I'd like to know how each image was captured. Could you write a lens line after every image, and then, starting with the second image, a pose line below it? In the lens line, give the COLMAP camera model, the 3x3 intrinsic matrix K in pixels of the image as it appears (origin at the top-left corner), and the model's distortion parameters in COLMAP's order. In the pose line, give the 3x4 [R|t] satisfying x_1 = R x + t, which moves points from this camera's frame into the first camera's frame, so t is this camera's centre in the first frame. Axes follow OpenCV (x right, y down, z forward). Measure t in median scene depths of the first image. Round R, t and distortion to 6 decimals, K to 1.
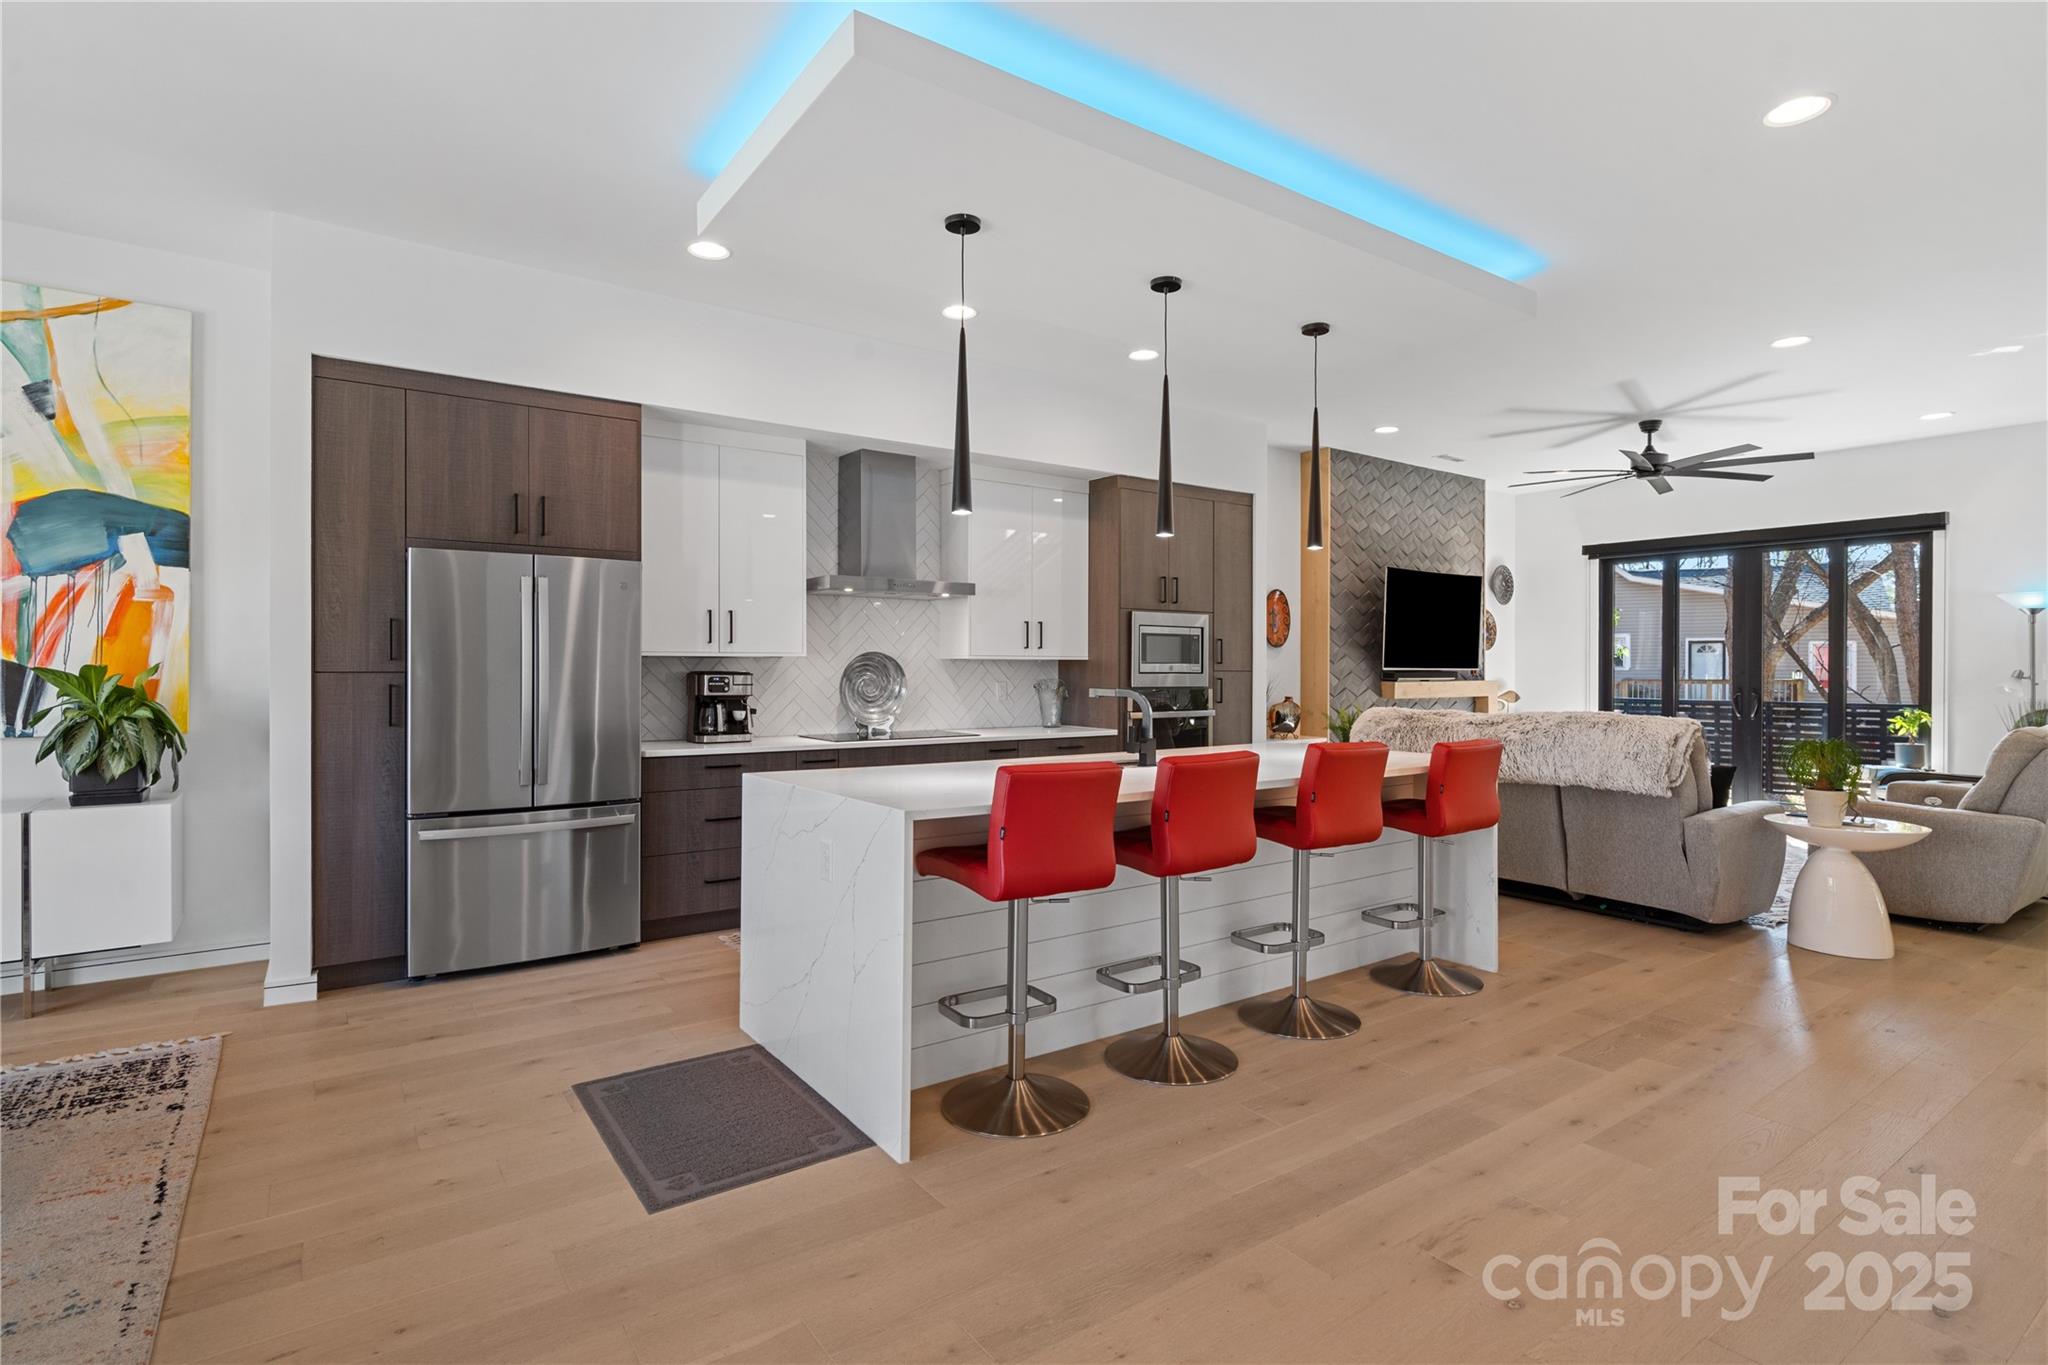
lens RADIAL K [[992.6, 0, 1022.9], [0, 992.6, 664.4], [0, 0, 1]] dist [-0.000878, 0.000321]
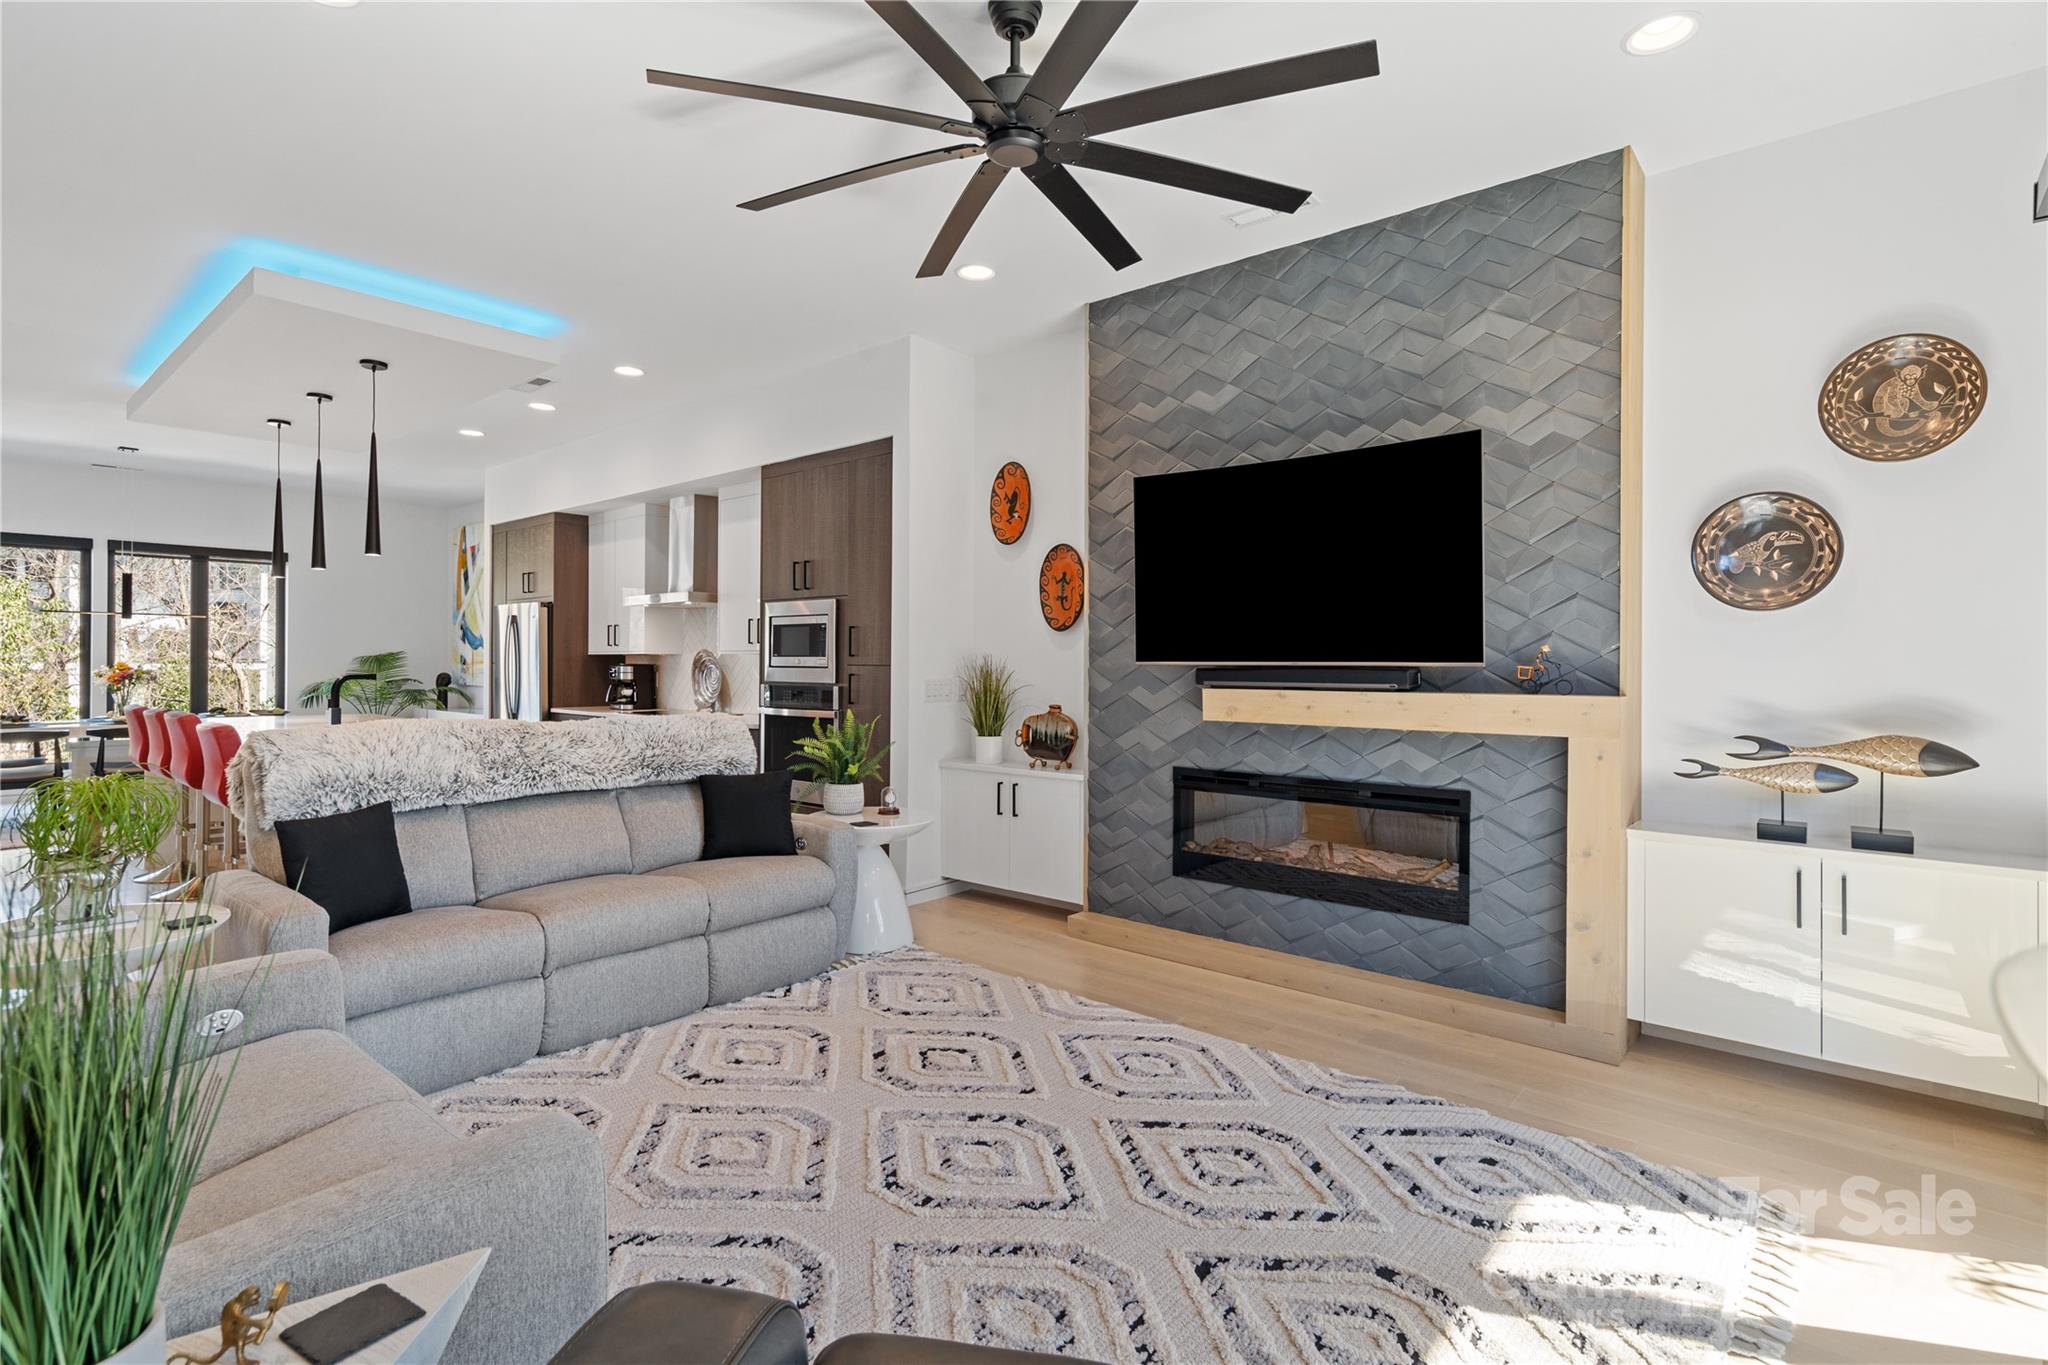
lens RADIAL K [[992.6, 0, 1028.1], [0, 992.6, 665.2], [0, 0, 1]] dist [-0.000878, 0.000321]
pose [[0.243679, -0.000595, -0.969856, 1.412250], [-0.000483, 1.000000, -0.000735, 0.009442], [0.969856, 0.000647, 0.243679, 1.286682]]
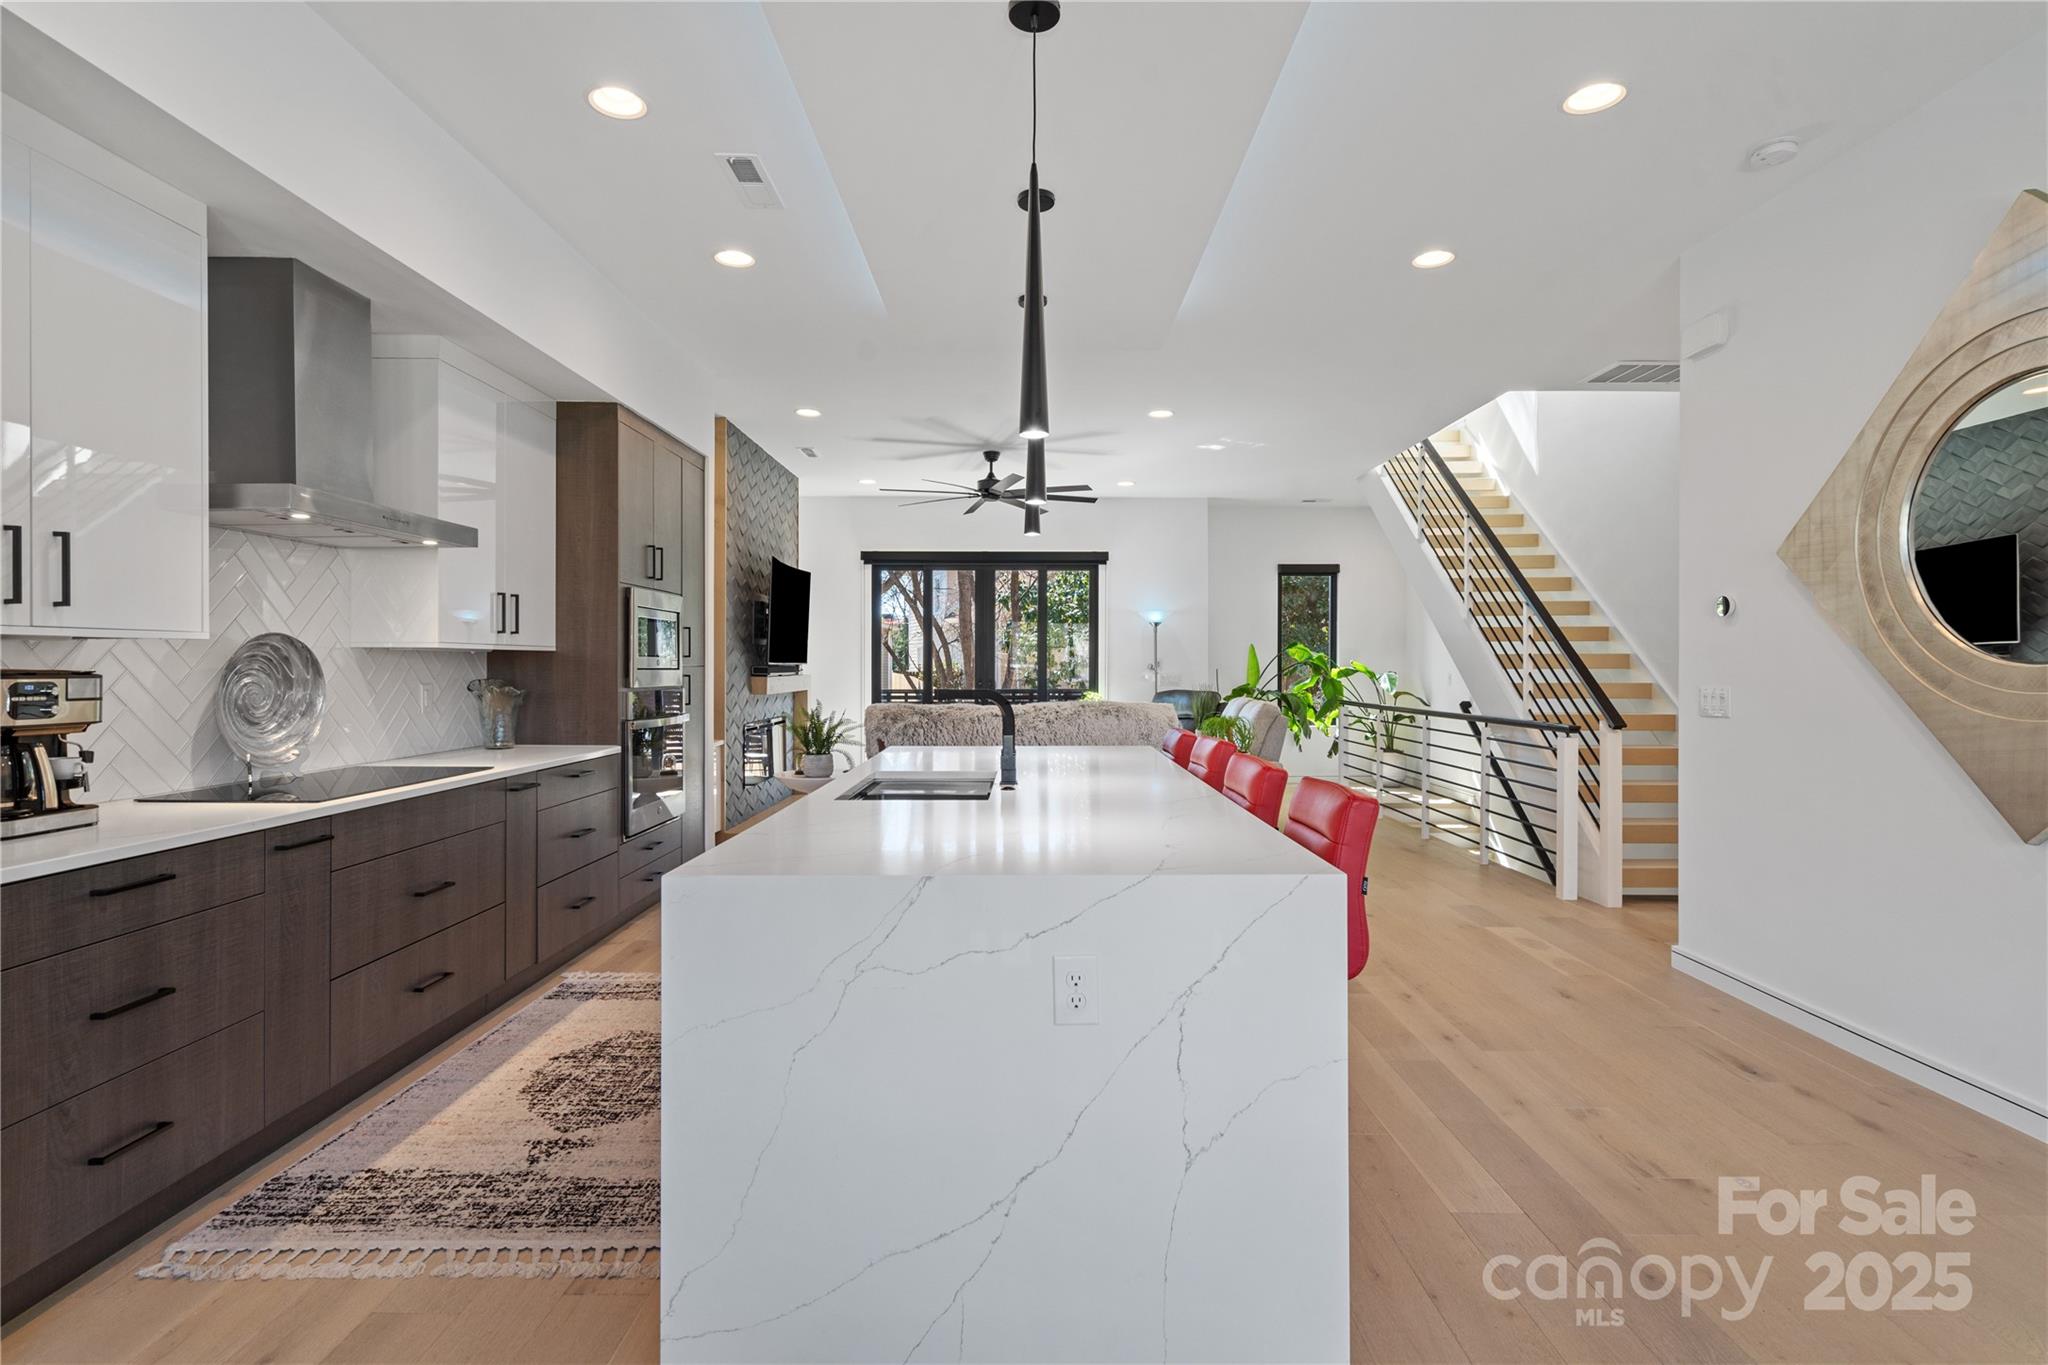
lens RADIAL K [[992.6, 0, 1017.1], [0, 992.6, 646.7], [0, 0, 1]] dist [-0.000878, 0.000321]
pose [[0.585863, 0.012685, 0.810311, -0.418259], [-0.002407, 0.999900, -0.013913, 0.001755], [-0.810406, 0.006201, 0.585835, 0.406849]]
